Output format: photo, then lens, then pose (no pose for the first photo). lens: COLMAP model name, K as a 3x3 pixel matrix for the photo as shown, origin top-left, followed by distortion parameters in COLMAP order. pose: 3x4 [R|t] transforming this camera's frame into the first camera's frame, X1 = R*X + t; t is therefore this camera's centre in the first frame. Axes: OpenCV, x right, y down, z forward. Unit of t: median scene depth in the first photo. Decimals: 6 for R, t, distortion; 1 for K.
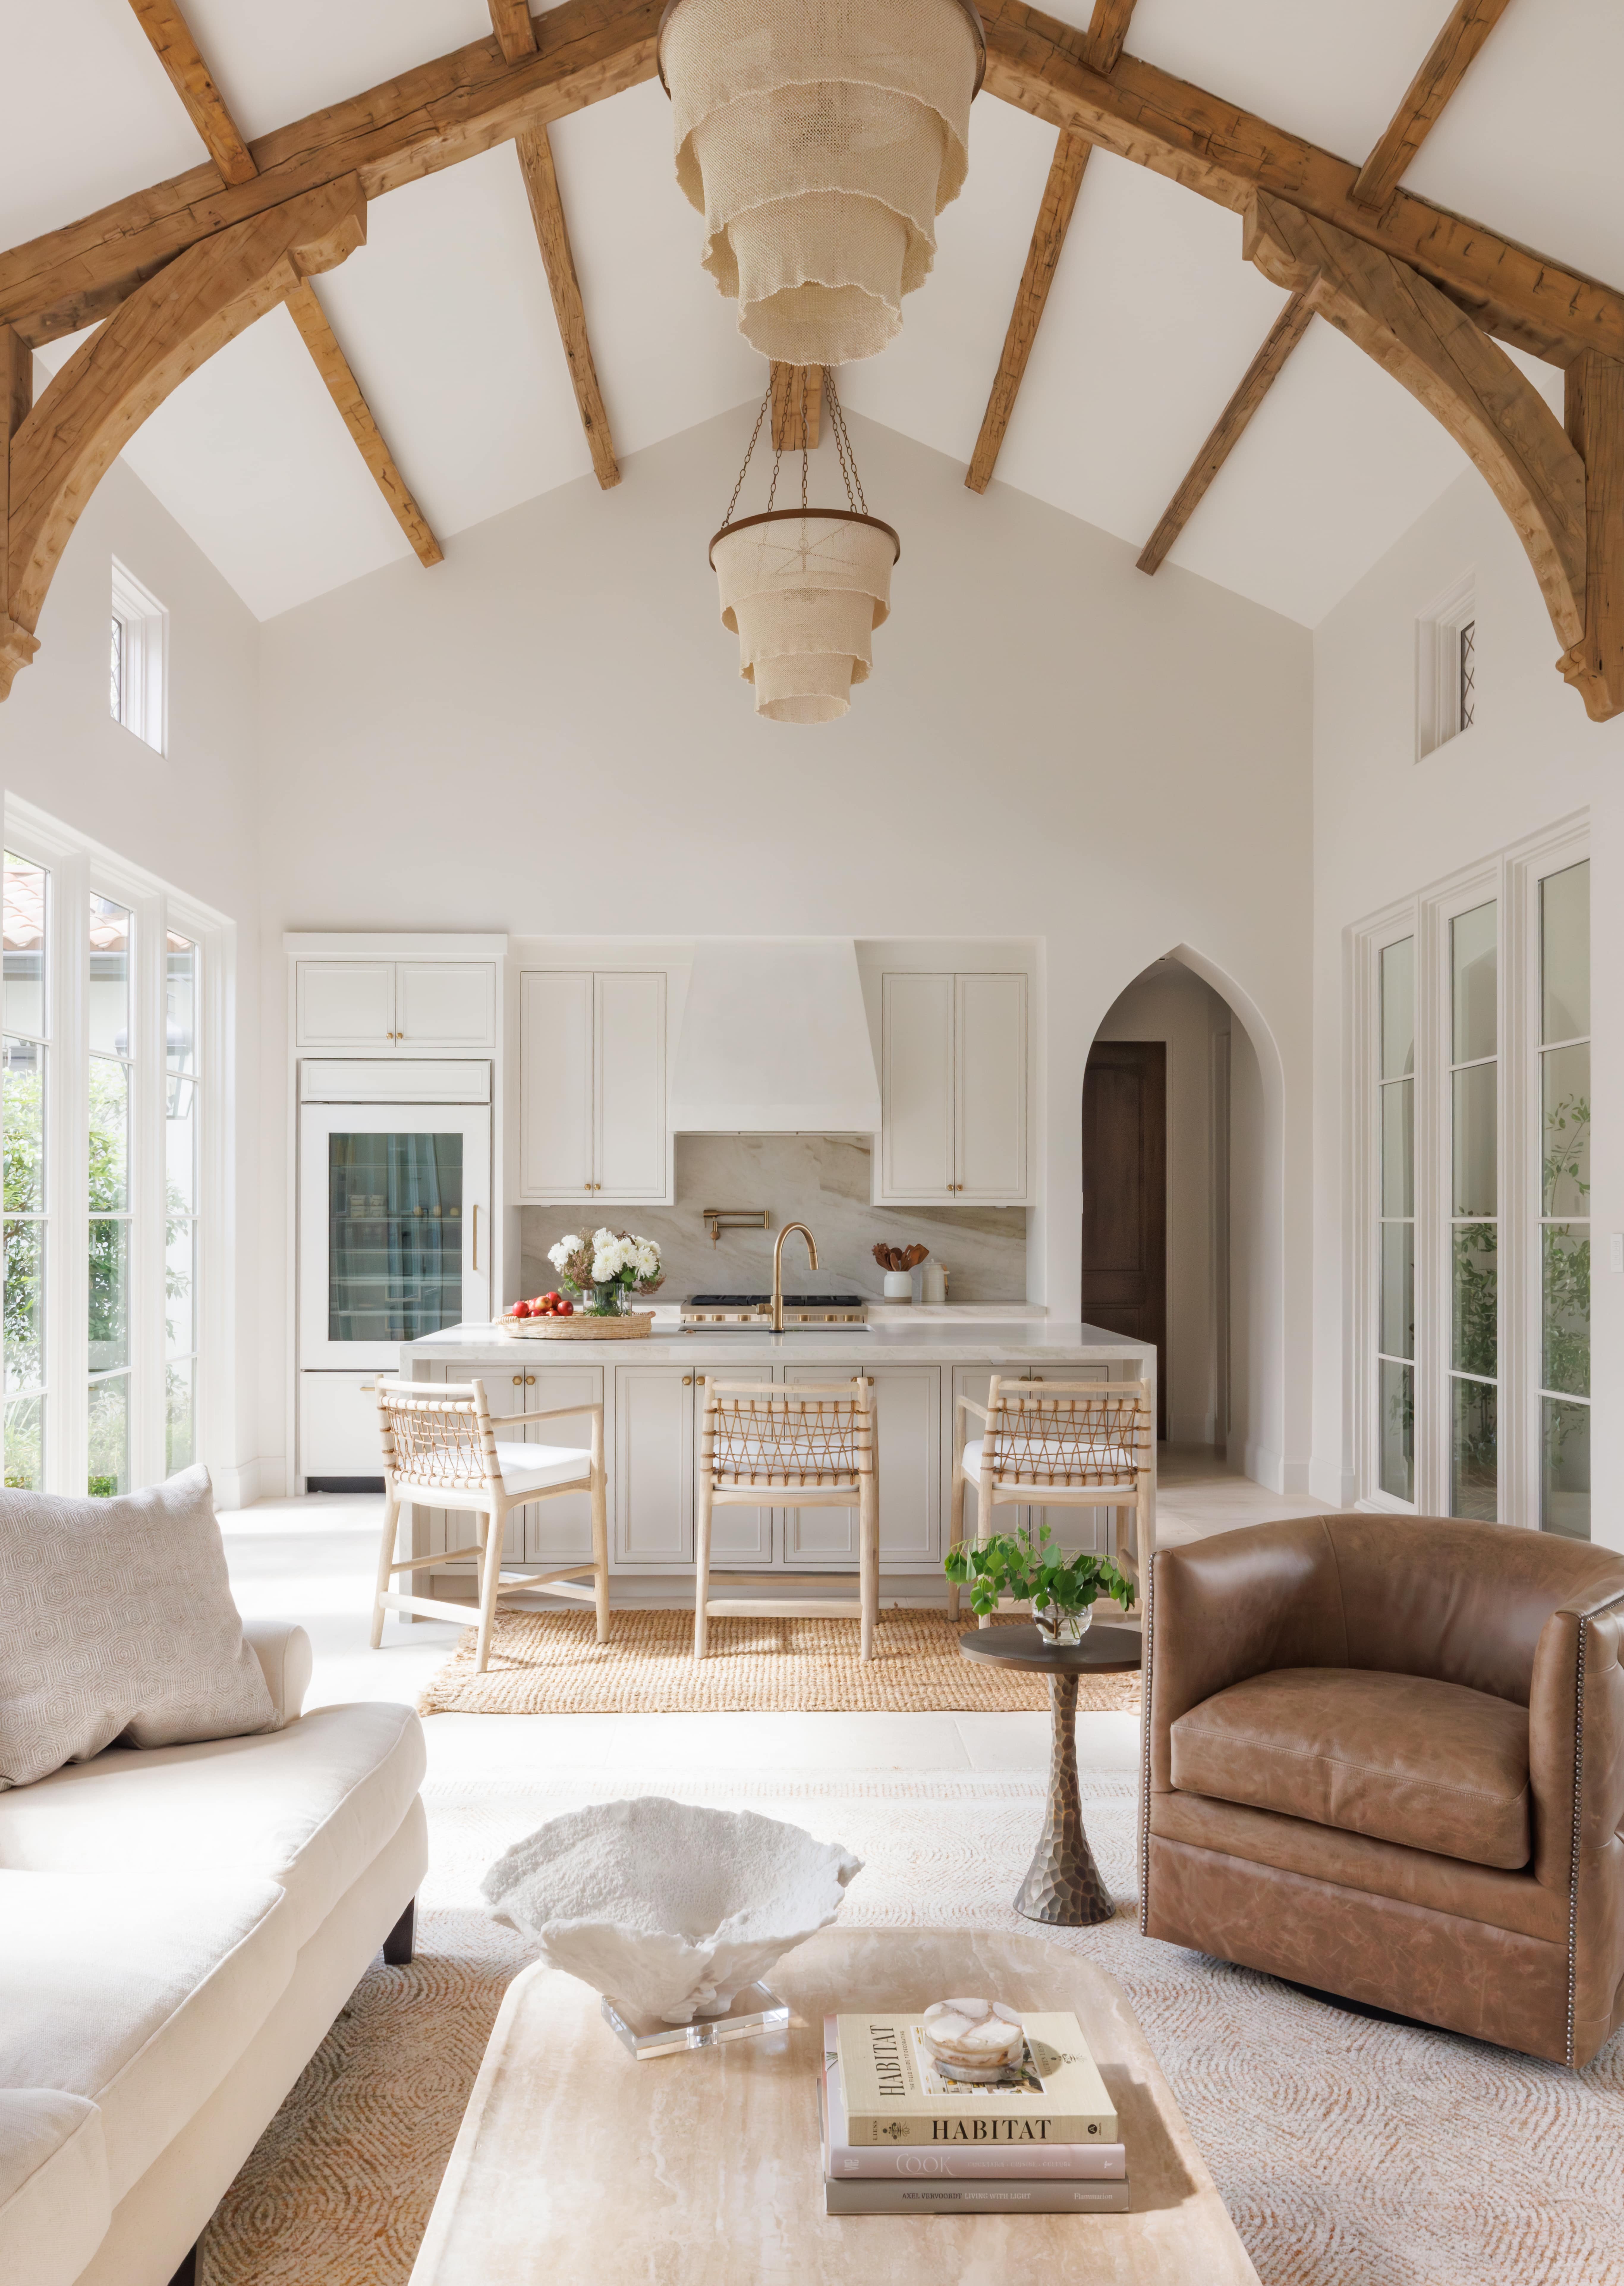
lens RADIAL K [[1757.2, 0, 786.8], [0, 1757.2, 1235.9], [0, 0, 1]] dist [-0.008282, -0.008530]
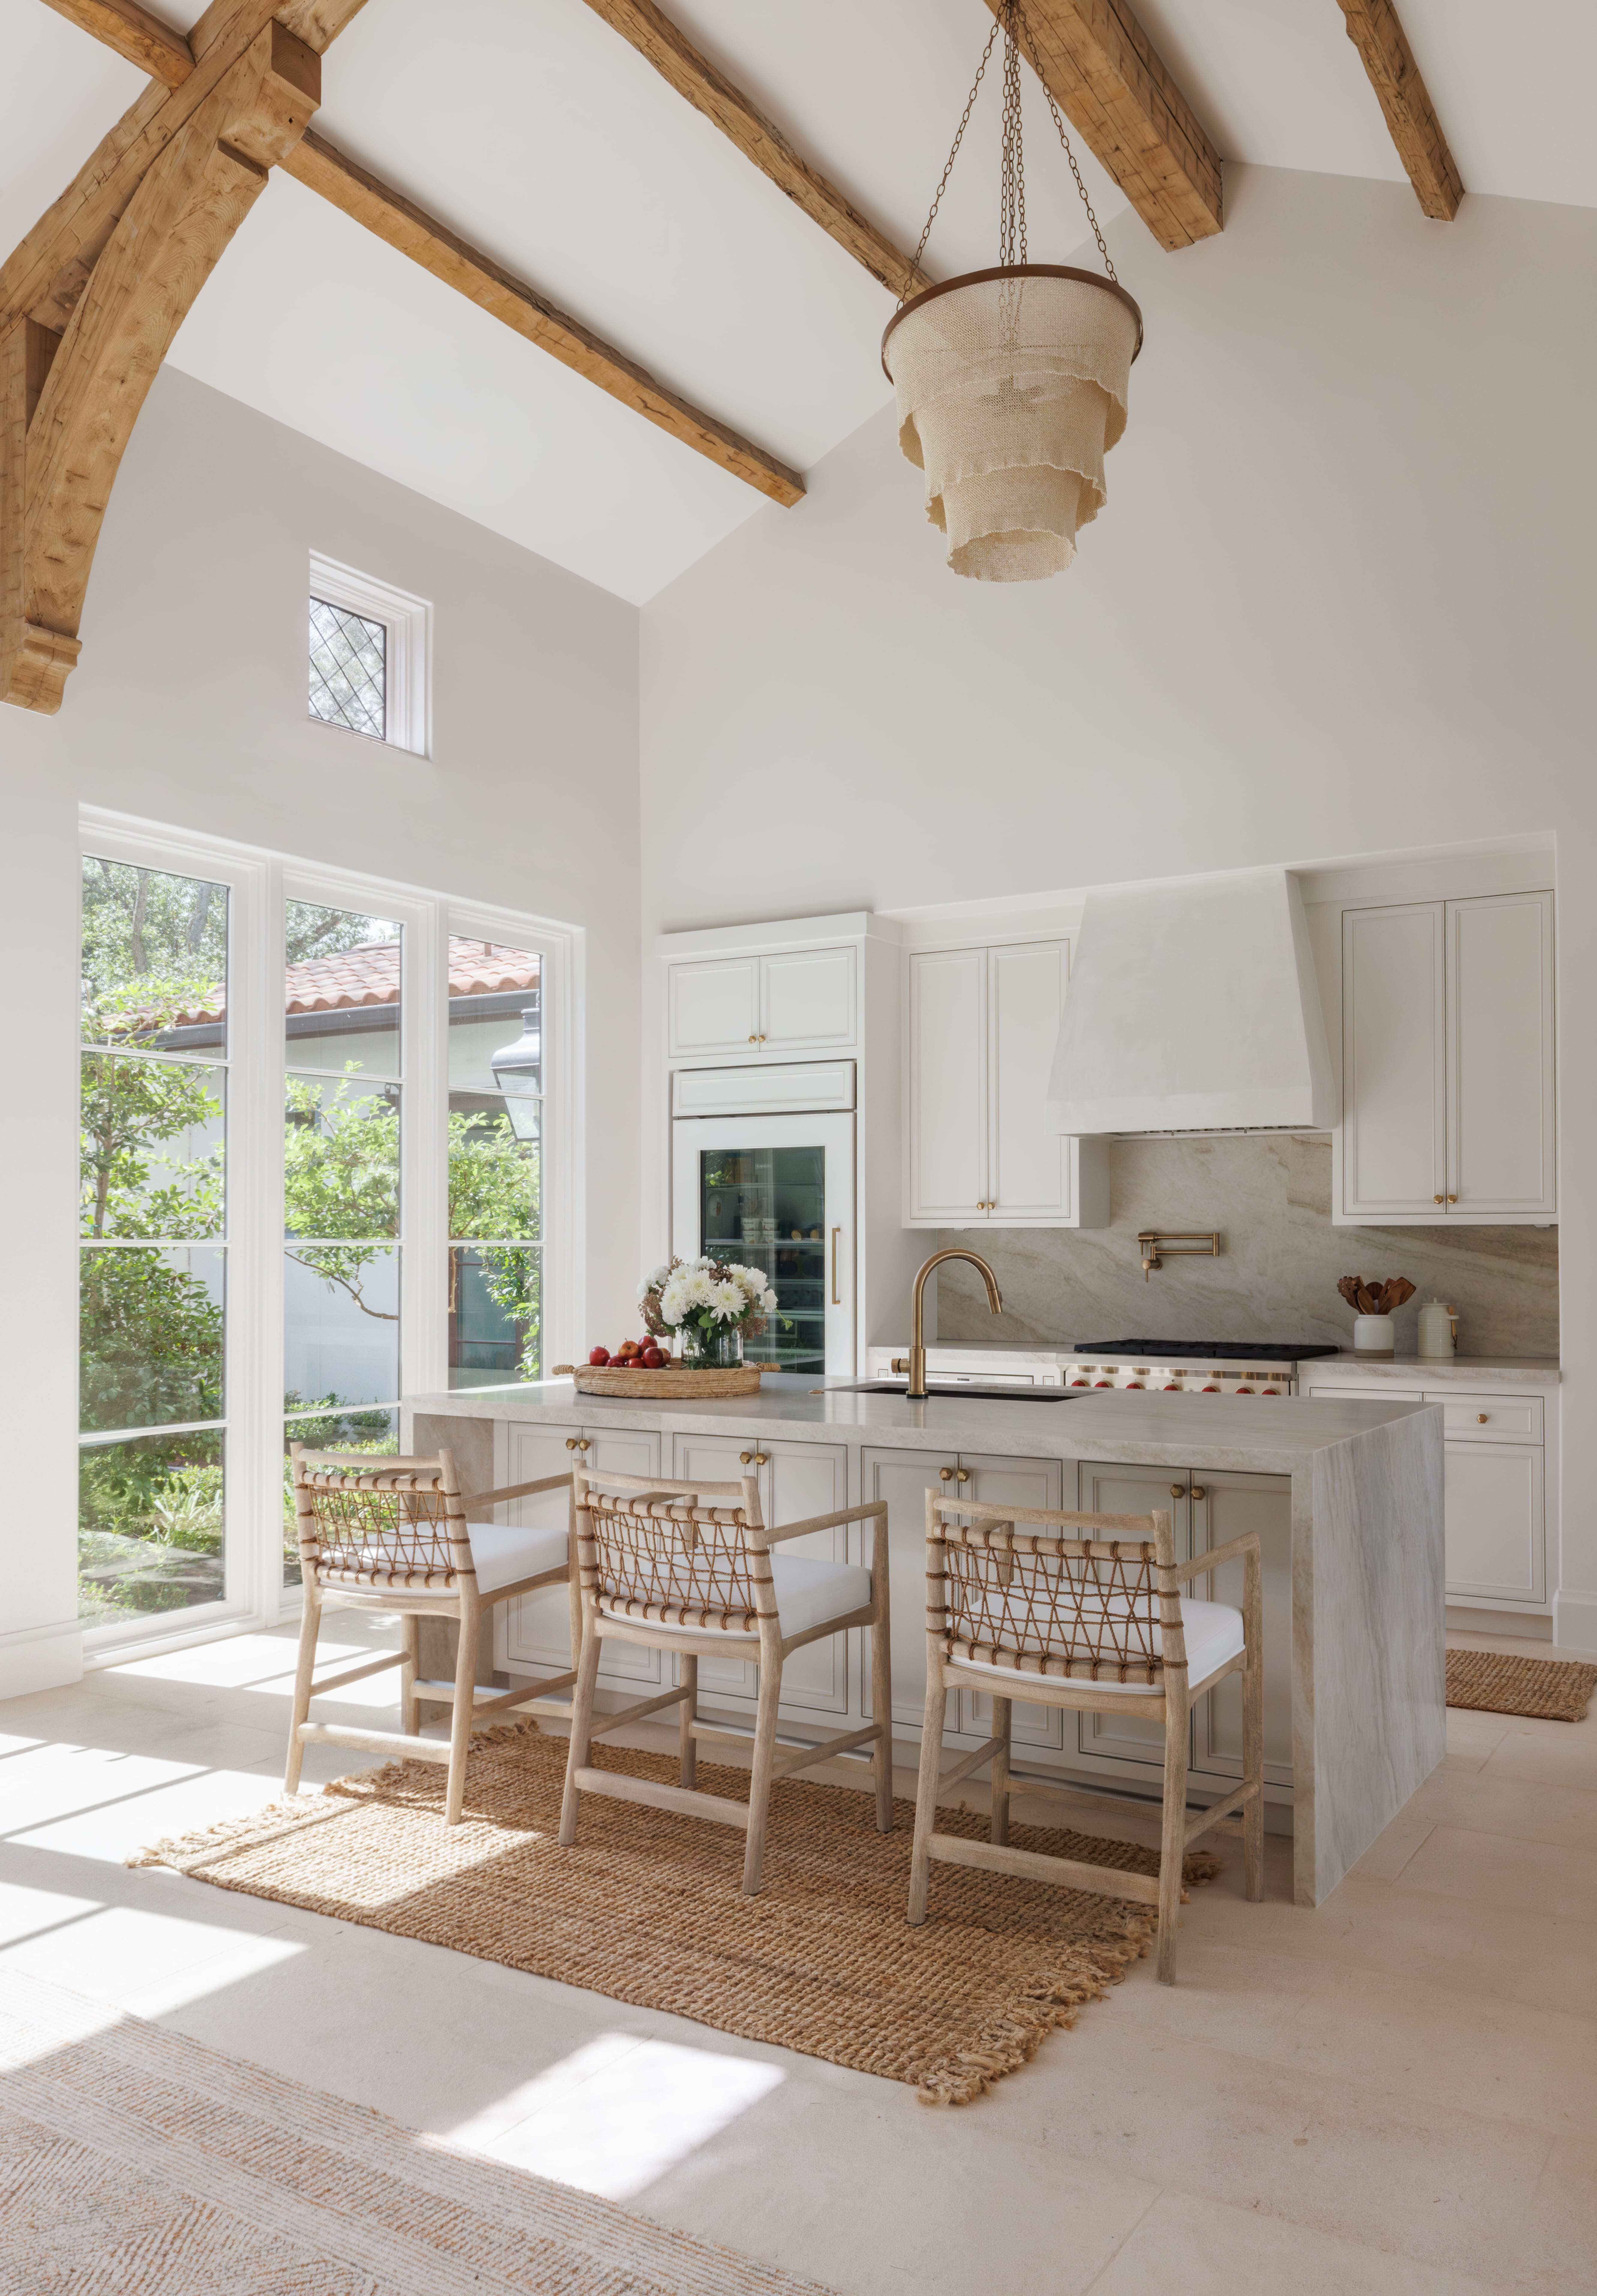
lens RADIAL K [[1722.2, 0, 814.8], [0, 1722.2, 1233.2], [0, 0, 1]] dist [-0.006392, -0.001086]
pose [[0.839872, -0.006463, -0.542746, 0.272324], [-0.001895, 0.999888, -0.014838, -0.002811], [0.542782, 0.013491, 0.839766, 0.285119]]
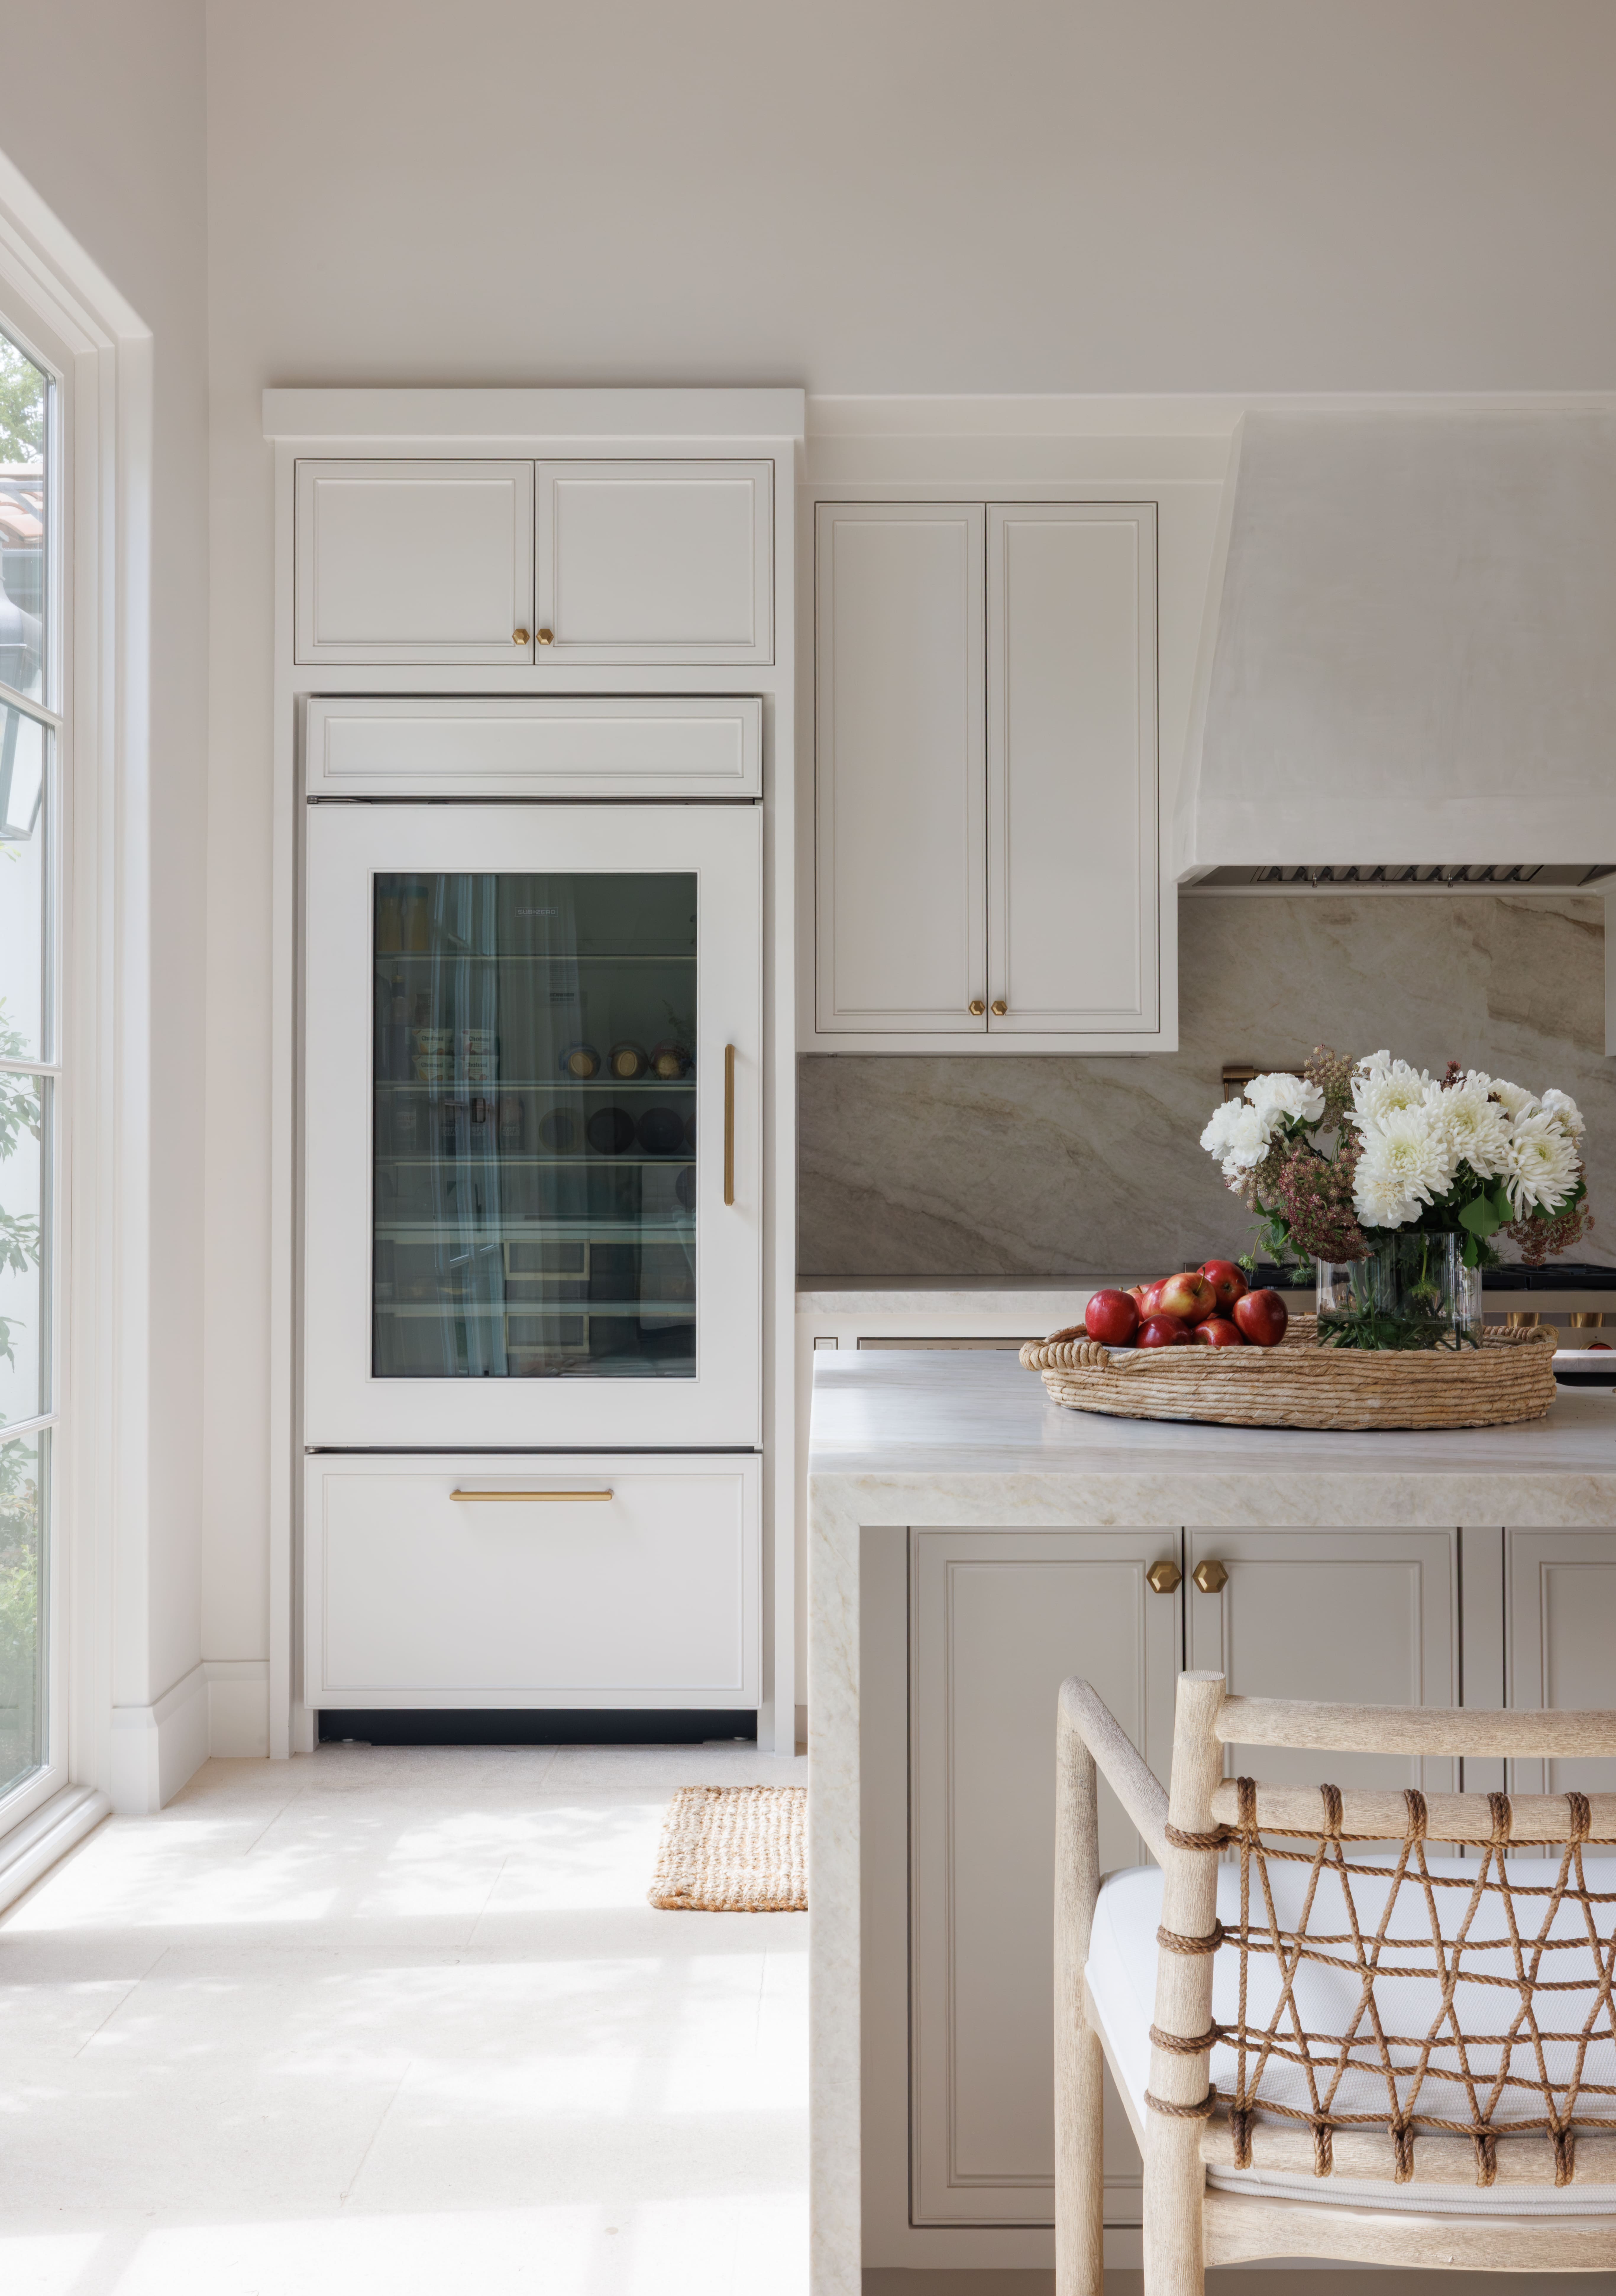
lens RADIAL K [[2365.1, 0, 807.8], [0, 2365.1, 1130.0], [0, 0, 1]] dist [0.012308, 0.000000]
pose [[0.999559, -0.004035, -0.029406, -0.142389], [0.003473, 0.999811, -0.019131, 0.012659], [0.029478, 0.019020, 0.999384, 0.447873]]
